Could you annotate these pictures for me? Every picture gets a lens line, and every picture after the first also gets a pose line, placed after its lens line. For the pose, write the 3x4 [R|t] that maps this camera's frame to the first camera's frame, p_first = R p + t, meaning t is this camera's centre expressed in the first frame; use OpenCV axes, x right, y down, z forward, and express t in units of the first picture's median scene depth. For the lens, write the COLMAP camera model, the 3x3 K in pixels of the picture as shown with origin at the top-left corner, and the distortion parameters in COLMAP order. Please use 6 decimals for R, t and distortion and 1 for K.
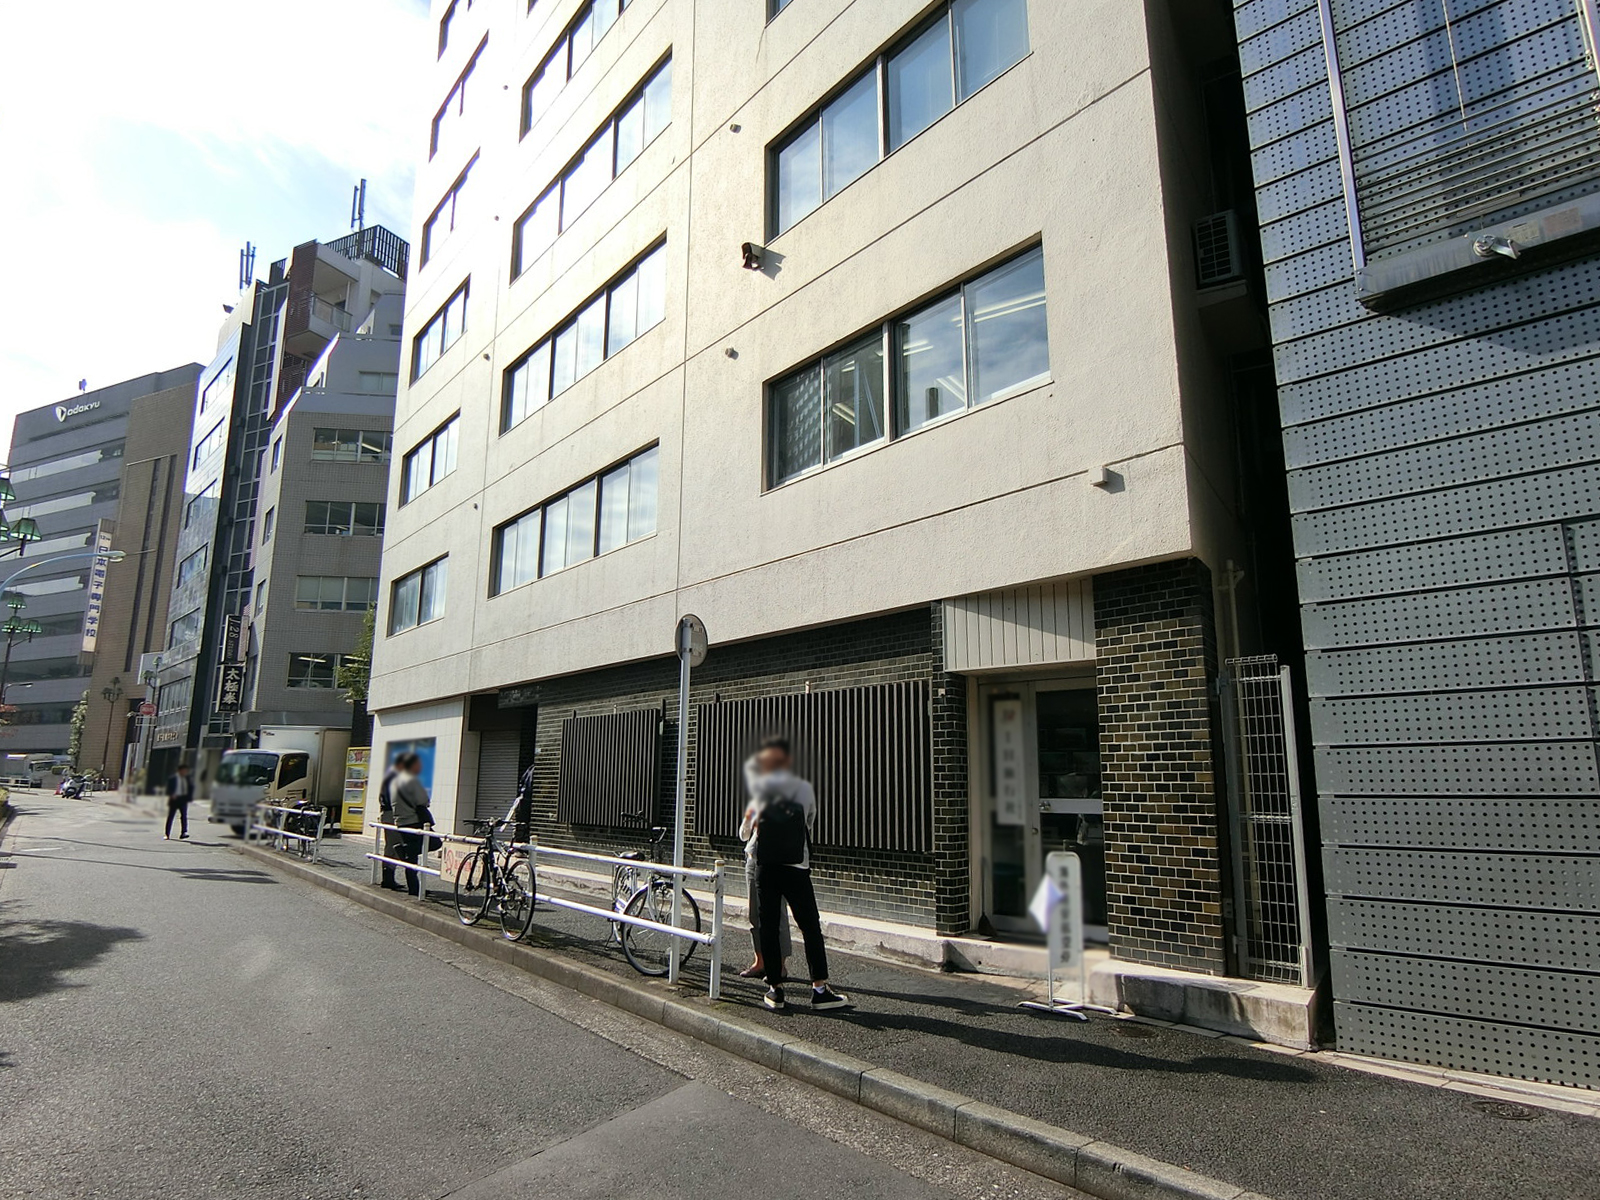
lens RADIAL K [[920.0, 0, 800.0], [0, 920.0, 600.0], [0, 0, 1]] dist [-0.006293, -0.001448]
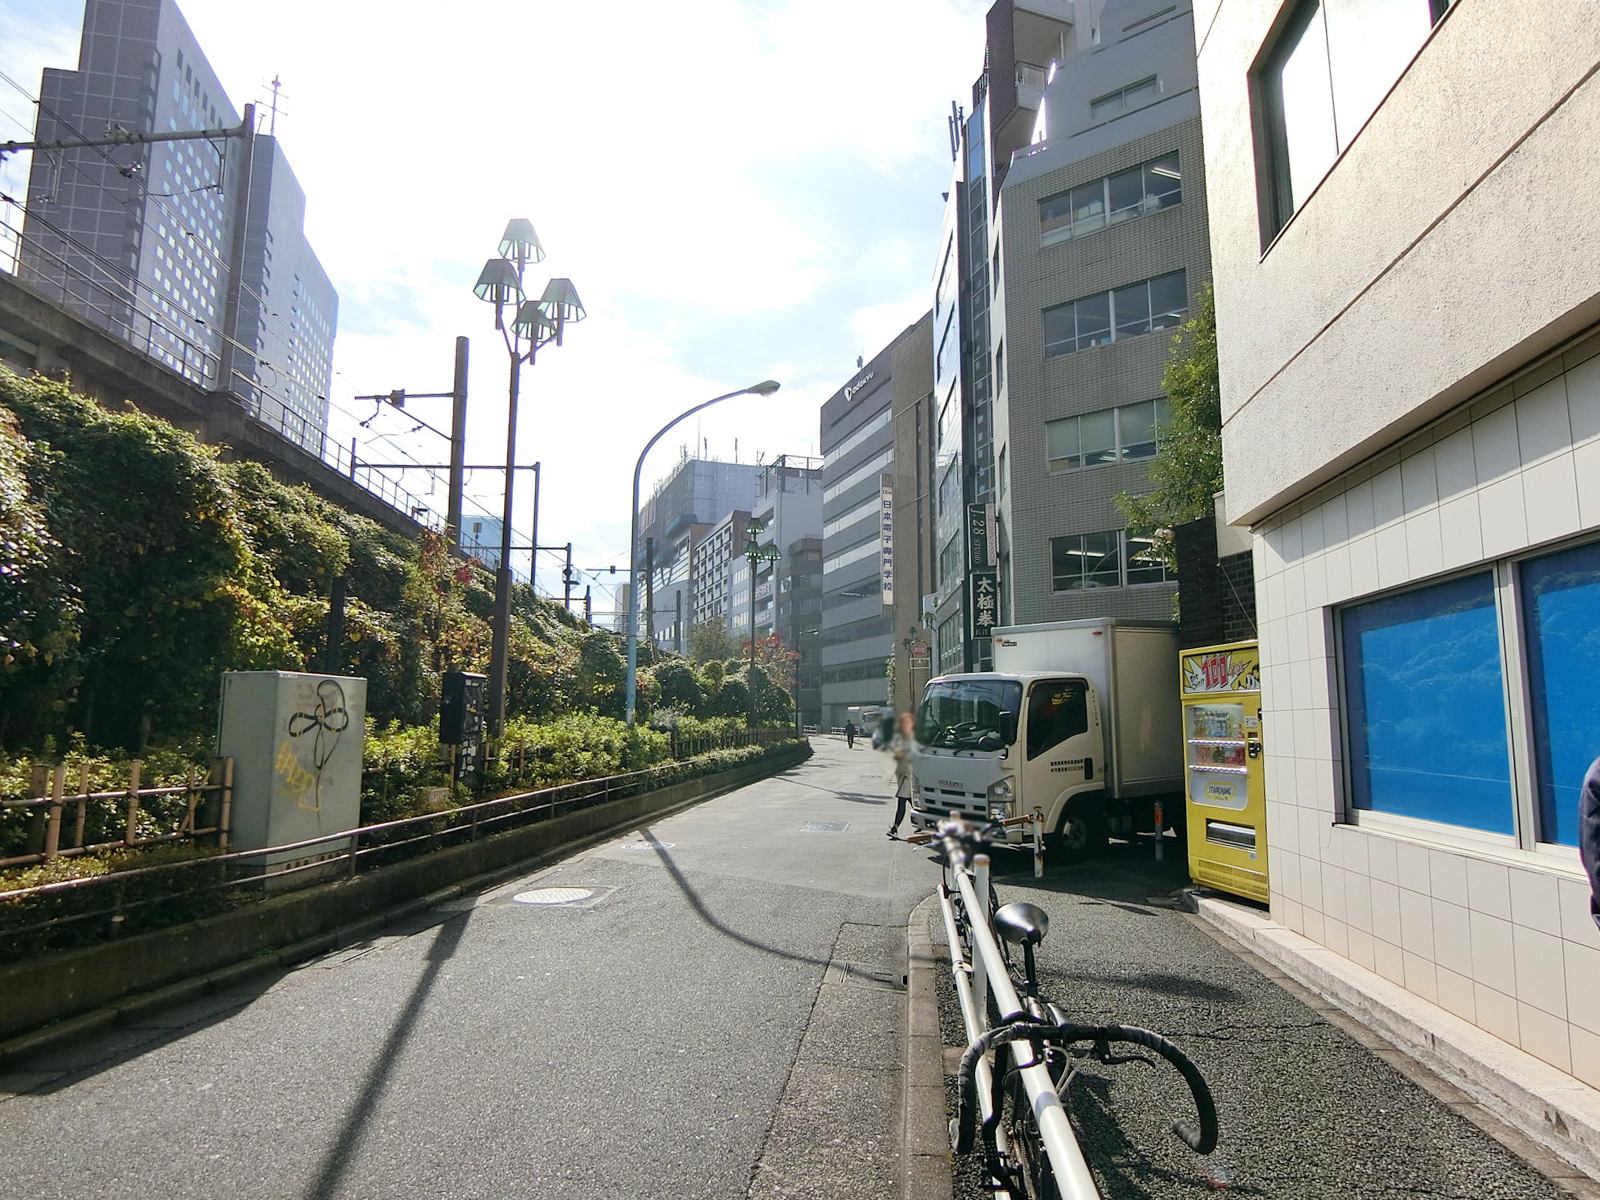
lens RADIAL K [[920.0, 0, 800.0], [0, 920.0, 600.0], [0, 0, 1]] dist [-0.006293, -0.001448]
pose [[0.690132, -0.098486, -0.716951, -0.206479], [0.136458, 0.990635, -0.004728, 0.075496], [0.710702, -0.094571, 0.697107, 0.398388]]
